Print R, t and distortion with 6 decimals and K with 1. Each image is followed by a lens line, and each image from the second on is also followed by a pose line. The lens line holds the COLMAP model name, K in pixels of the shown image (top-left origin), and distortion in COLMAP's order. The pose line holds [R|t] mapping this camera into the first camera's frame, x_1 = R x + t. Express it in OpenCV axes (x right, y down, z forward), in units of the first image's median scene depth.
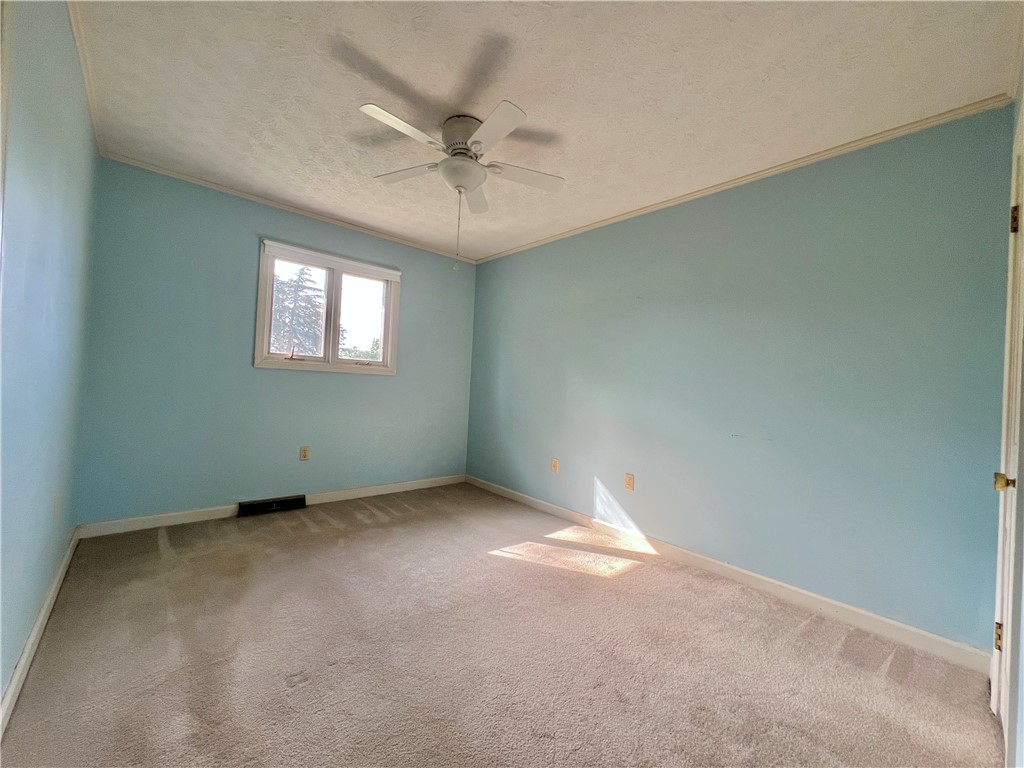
lens RADIAL K [[412.6, 0, 512.0], [0, 412.6, 384.0], [0, 0, 1]] dist [-0.000624, -0.000055]
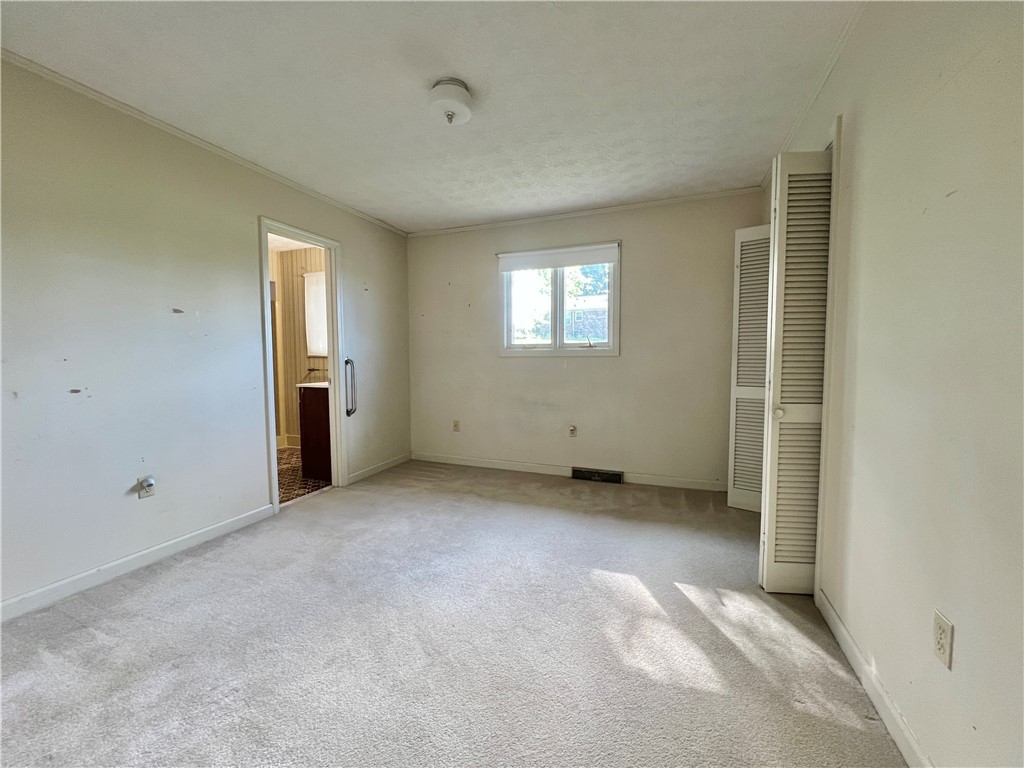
lens RADIAL K [[412.6, 0, 512.0], [0, 412.6, 384.0], [0, 0, 1]] dist [-0.000624, -0.000055]
pose [[0.461570, -0.002342, -0.887101, 0.369091], [0.037392, 0.999159, 0.016818, 0.015809], [0.886315, -0.040933, 0.461269, 0.315798]]
